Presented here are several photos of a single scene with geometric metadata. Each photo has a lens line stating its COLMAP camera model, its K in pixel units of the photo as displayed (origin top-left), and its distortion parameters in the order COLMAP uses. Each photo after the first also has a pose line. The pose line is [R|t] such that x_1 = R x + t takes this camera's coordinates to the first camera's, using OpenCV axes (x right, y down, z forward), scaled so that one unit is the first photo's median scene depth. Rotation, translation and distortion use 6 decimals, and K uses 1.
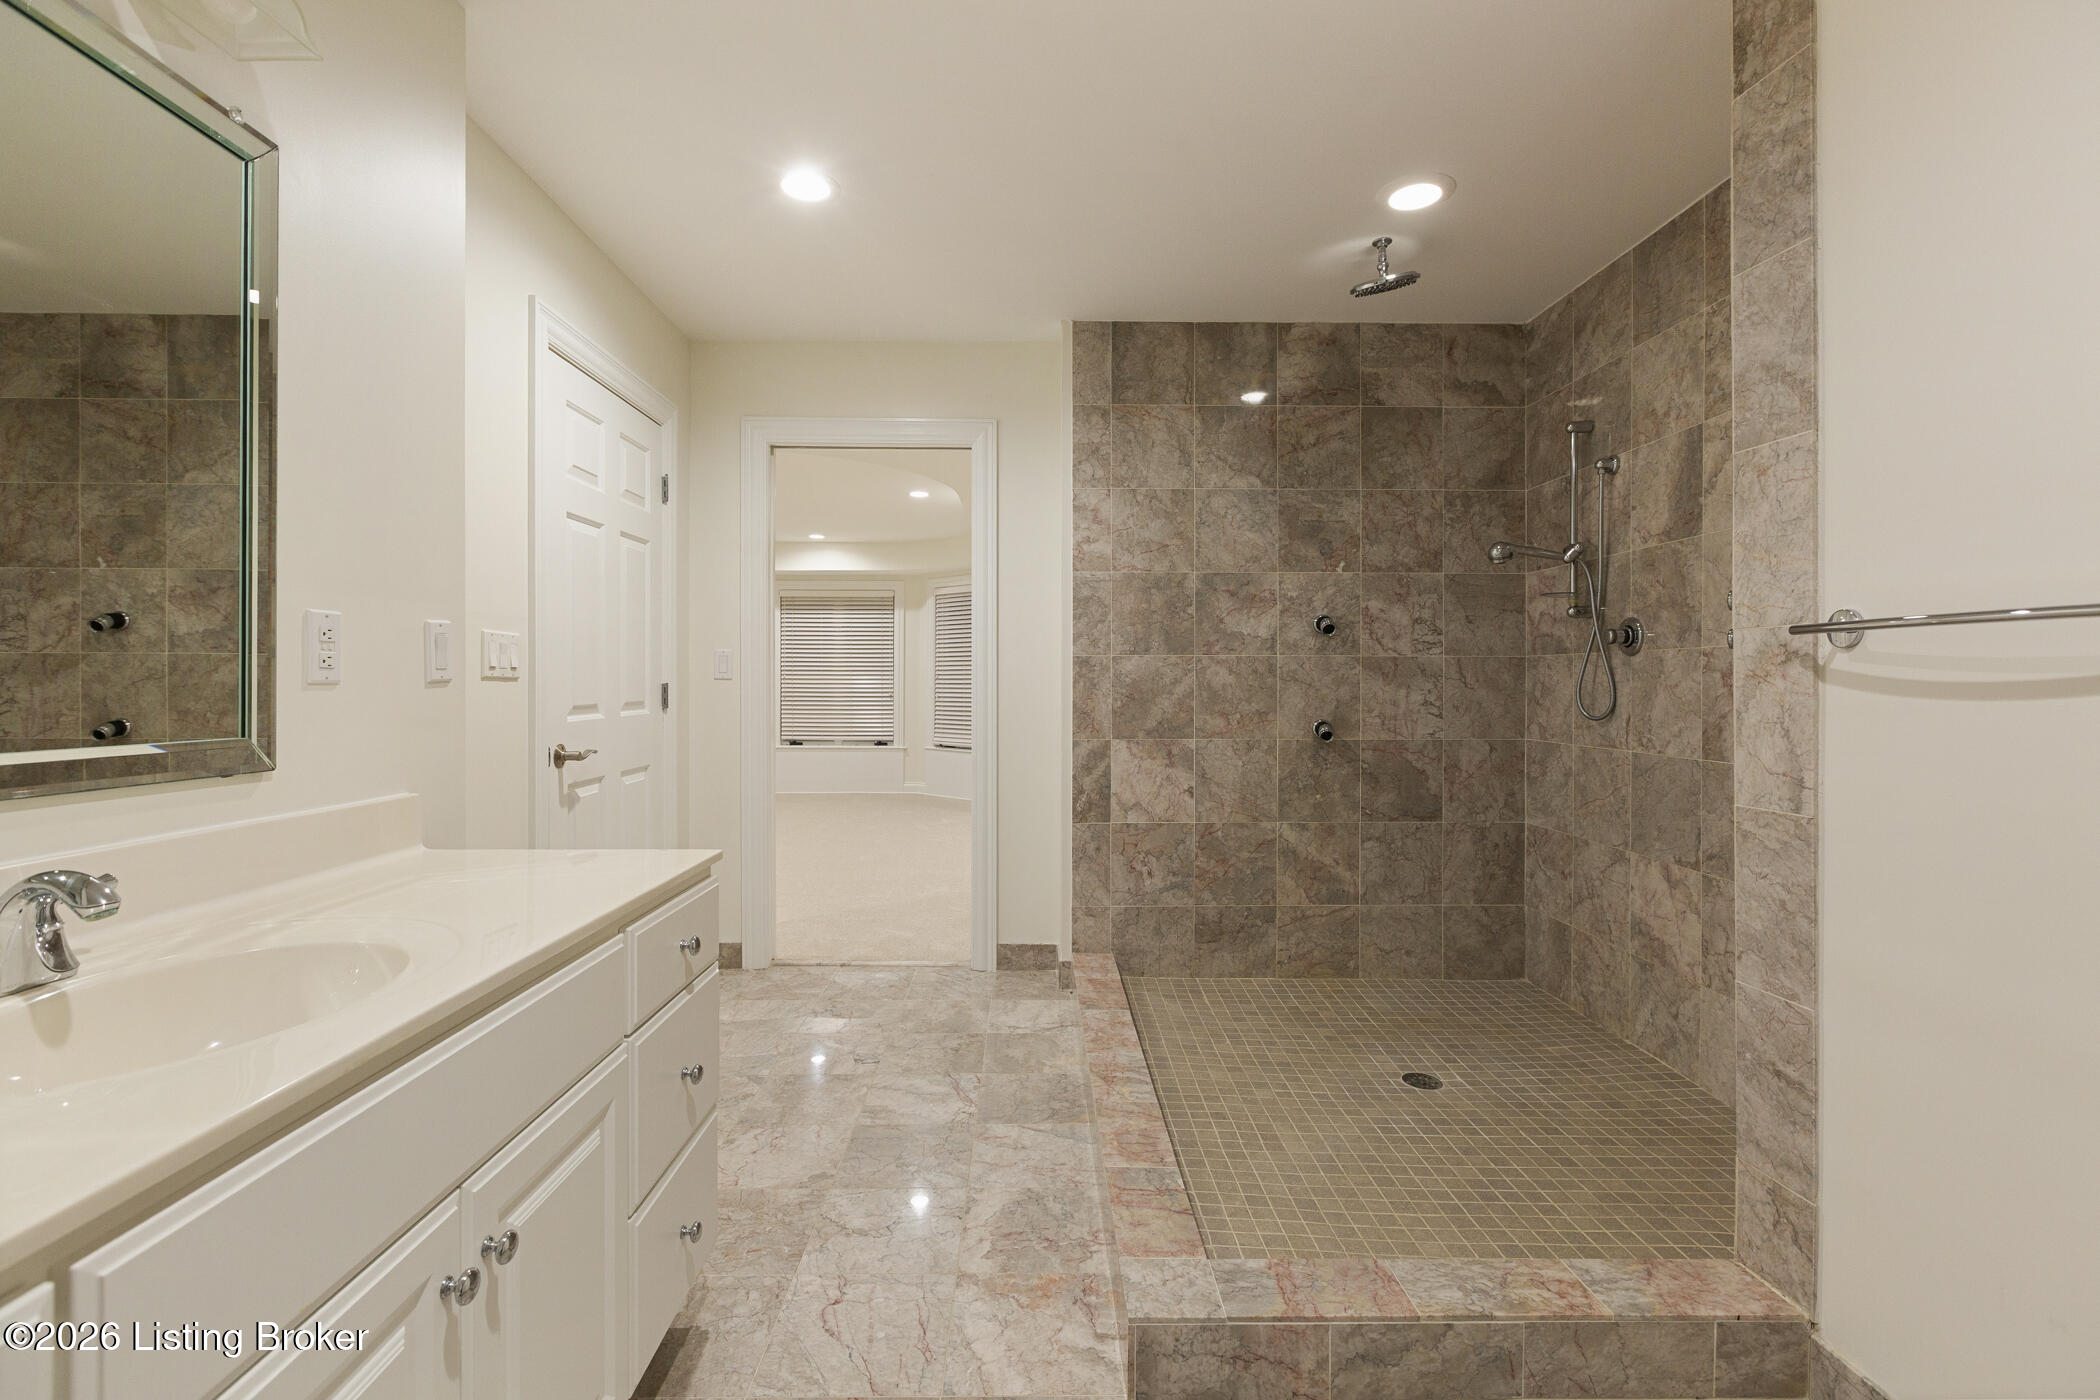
lens RADIAL K [[935.0, 0, 1042.1], [0, 935.0, 671.5], [0, 0, 1]] dist [-0.003806, -0.000475]
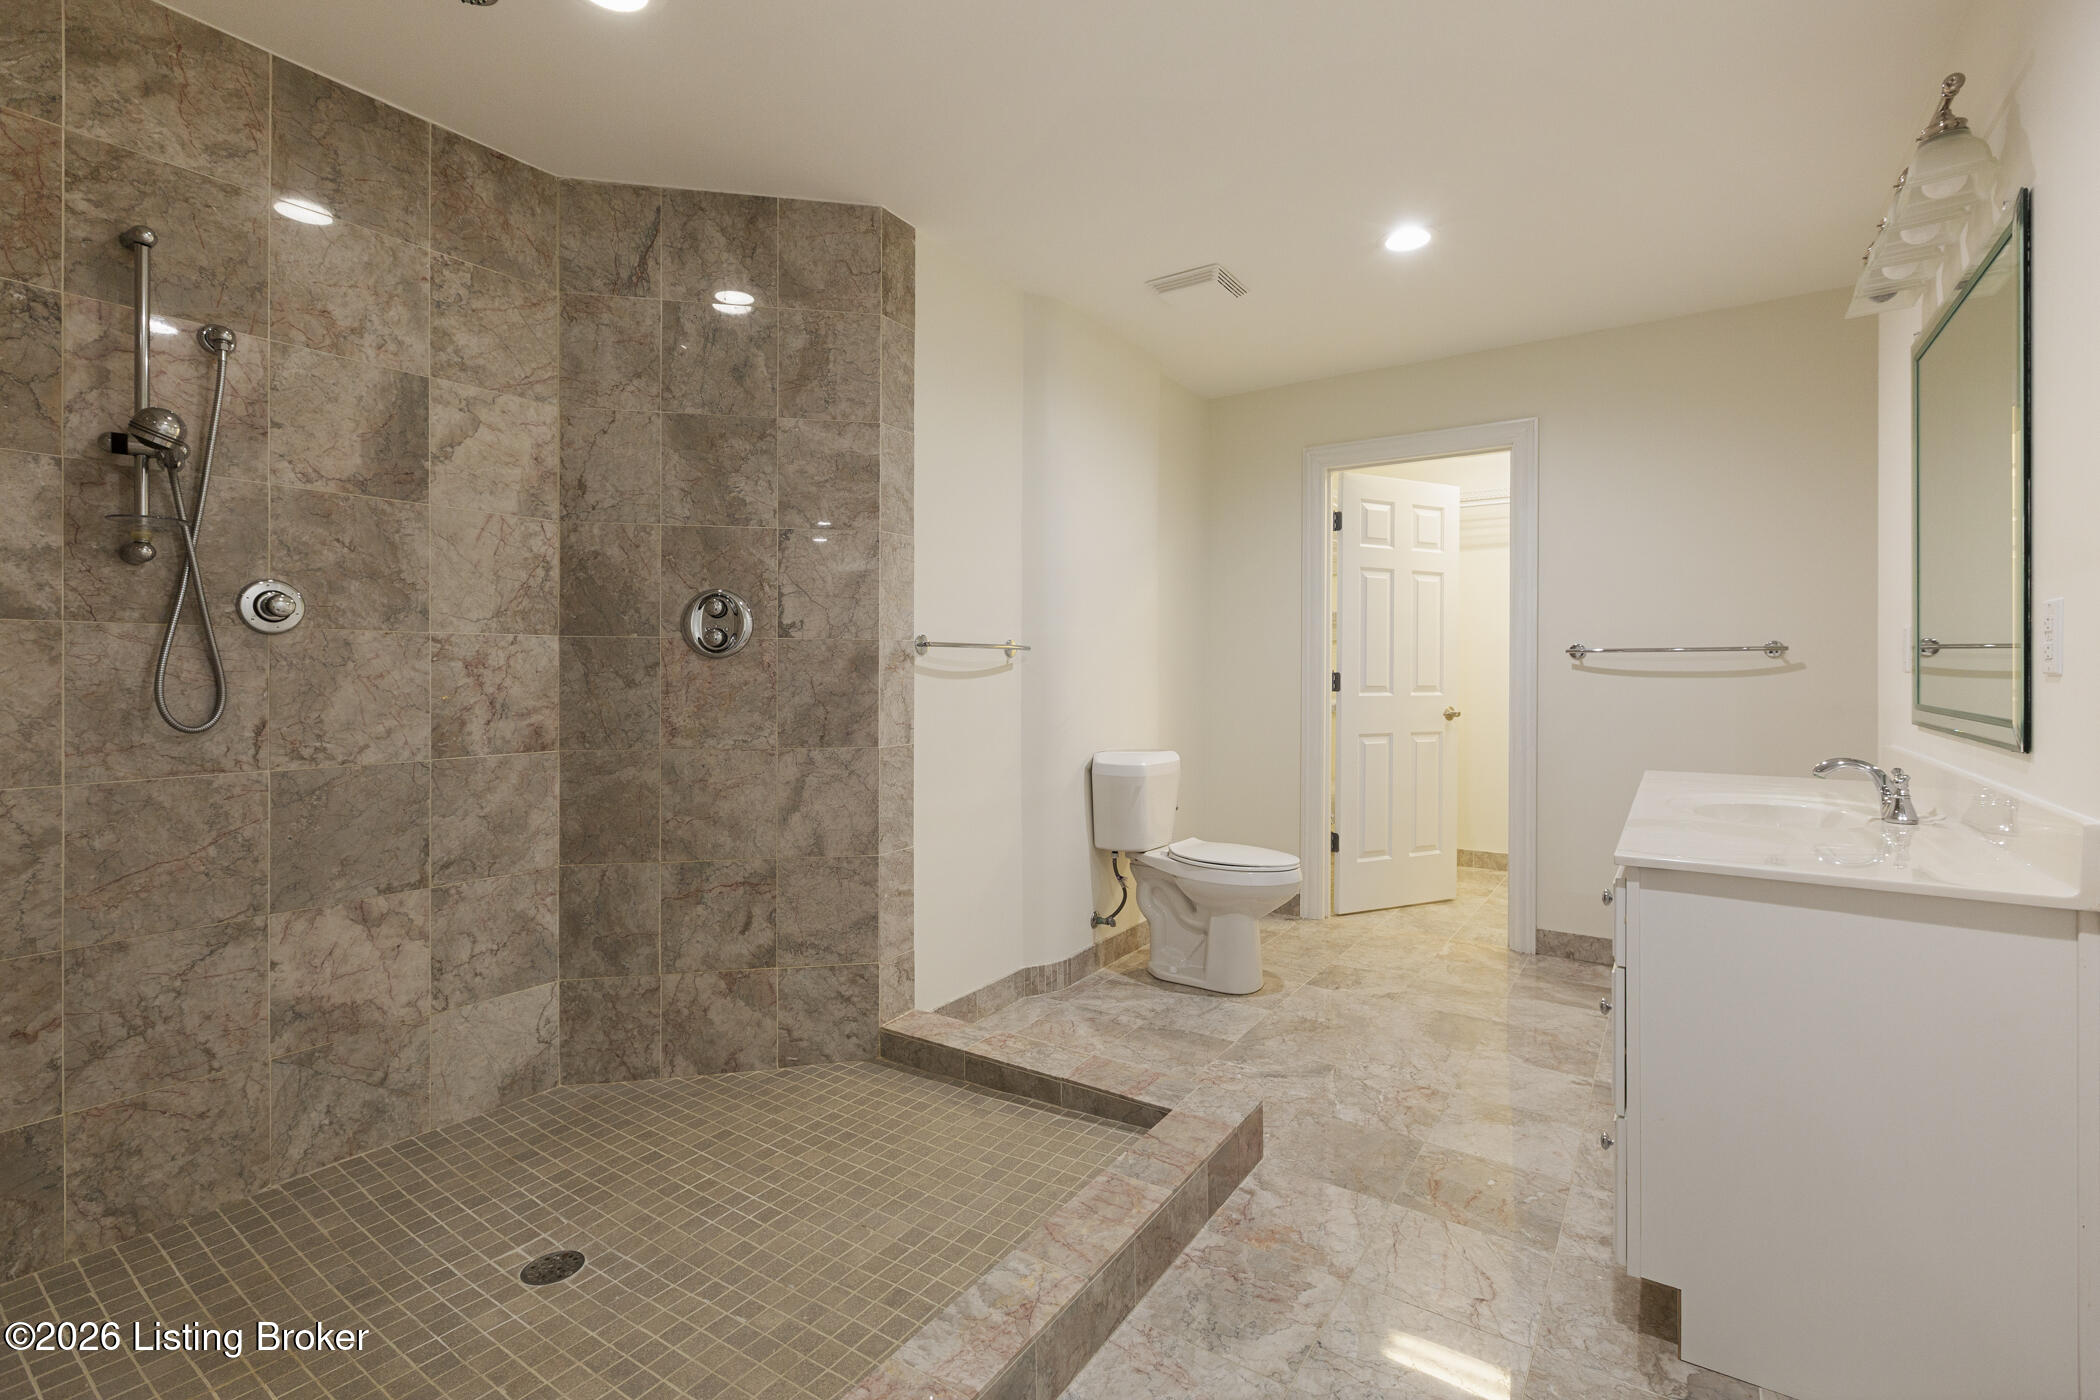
lens RADIAL K [[935.0, 0, 1042.1], [0, 935.0, 671.5], [0, 0, 1]] dist [-0.003806, -0.000475]
pose [[-0.816737, -0.000166, 0.577010, -0.275625], [-0.006507, 0.999939, -0.008922, 0.015233], [-0.576973, -0.011041, -0.816688, 1.396669]]
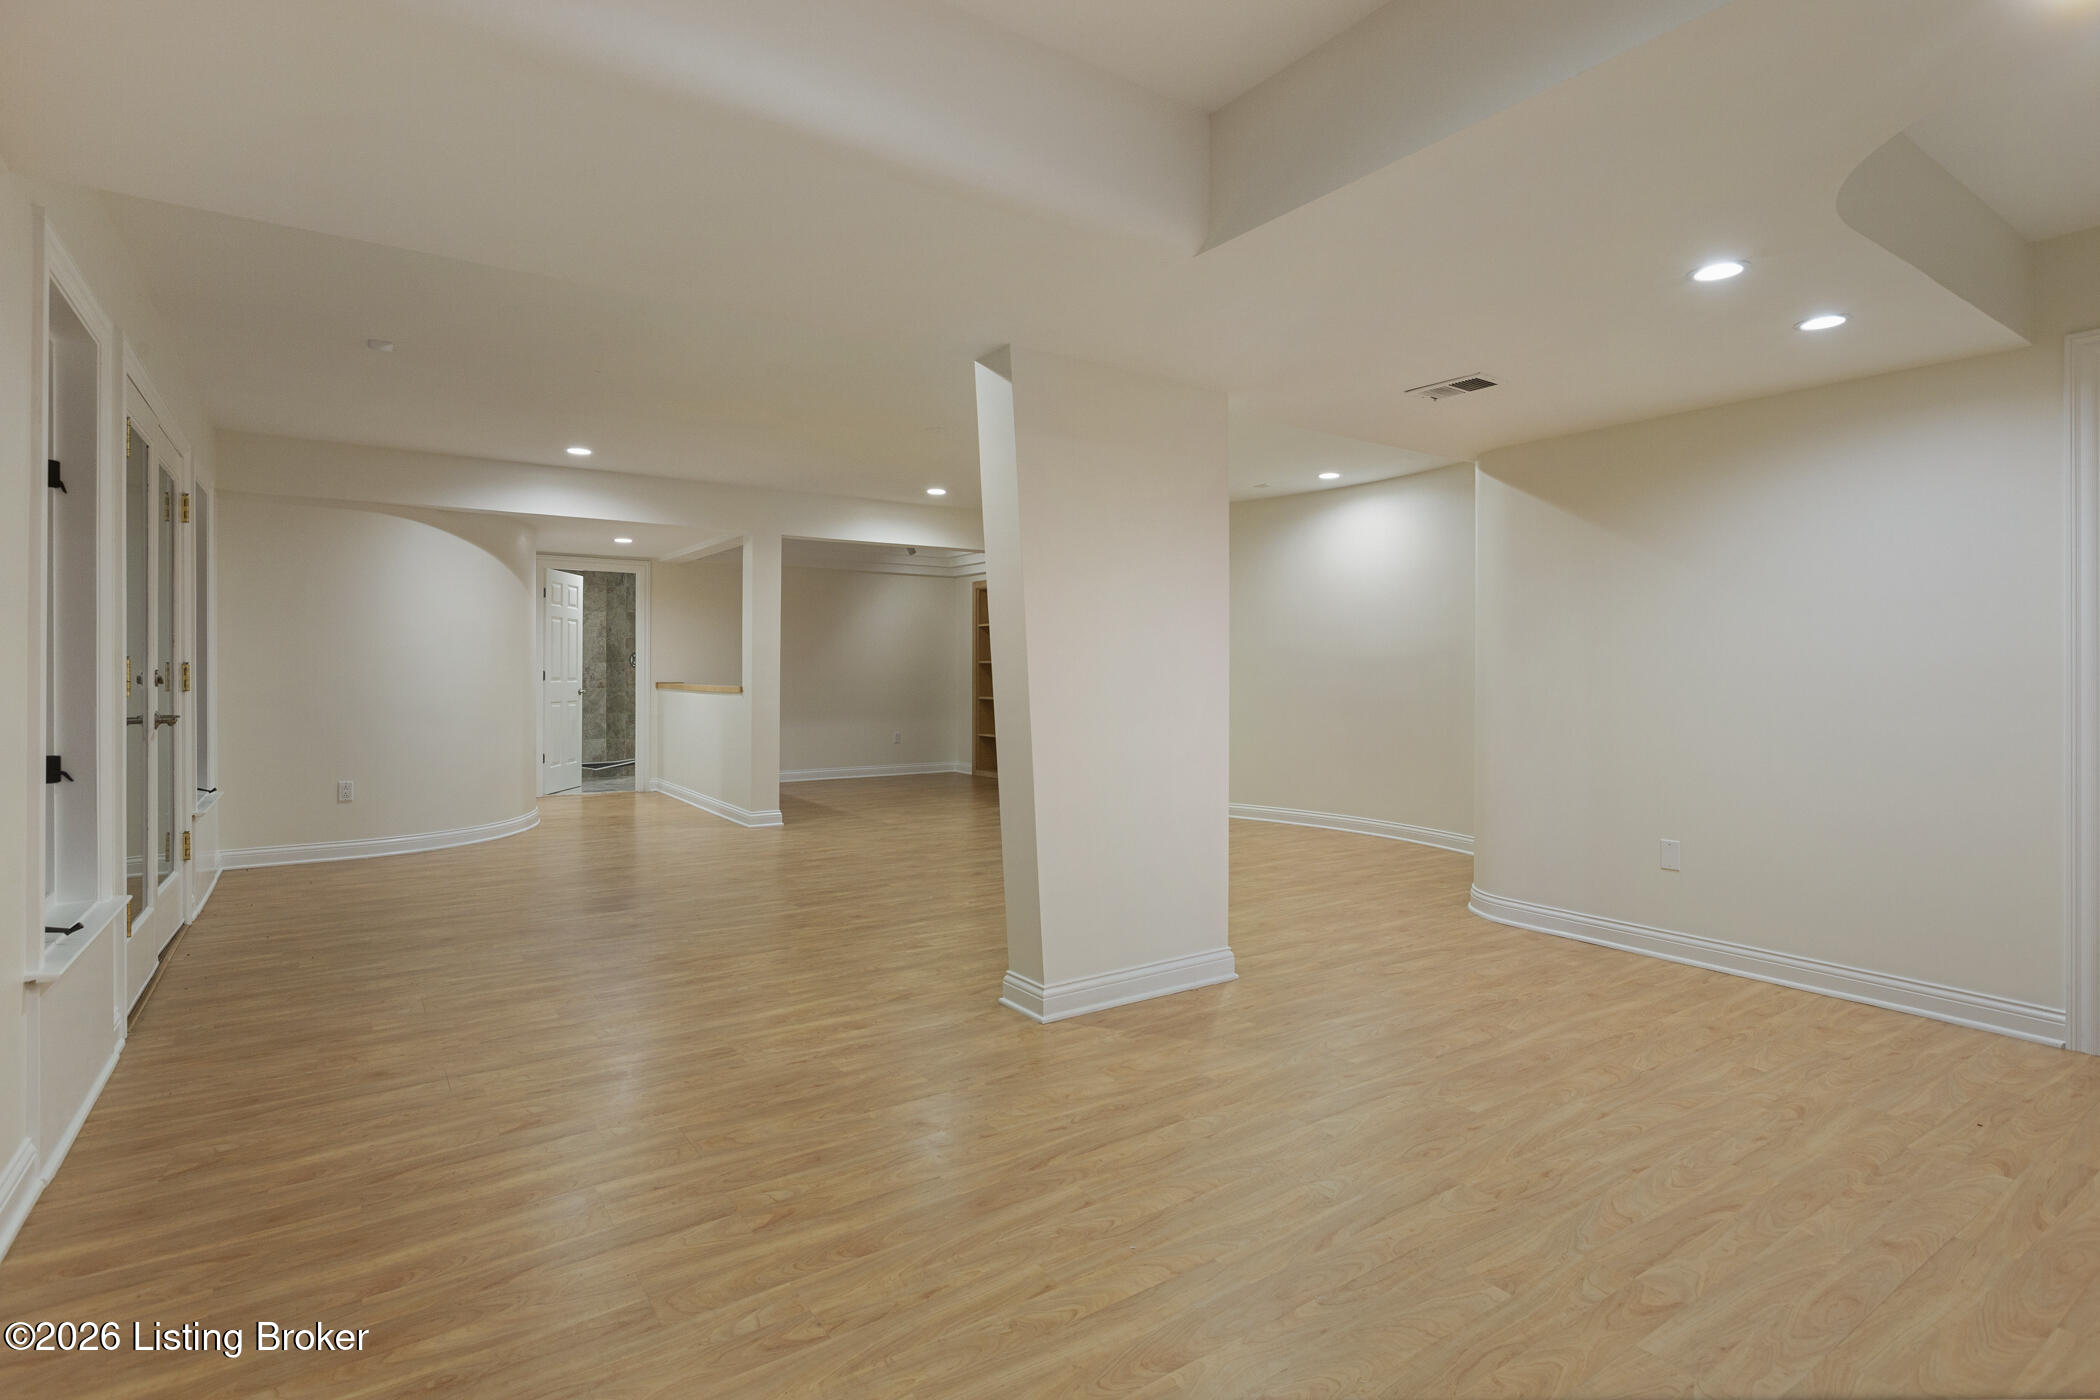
lens RADIAL K [[1037.2, 0, 1050.6], [0, 1037.2, 675.1], [0, 0, 1]] dist [-0.000571, -0.000265]
pose [[-0.555115, -0.005386, 0.831756, -4.660625], [-0.010557, 0.999944, -0.000571, 0.011308], [-0.831707, -0.009098, -0.555141, 1.880013]]
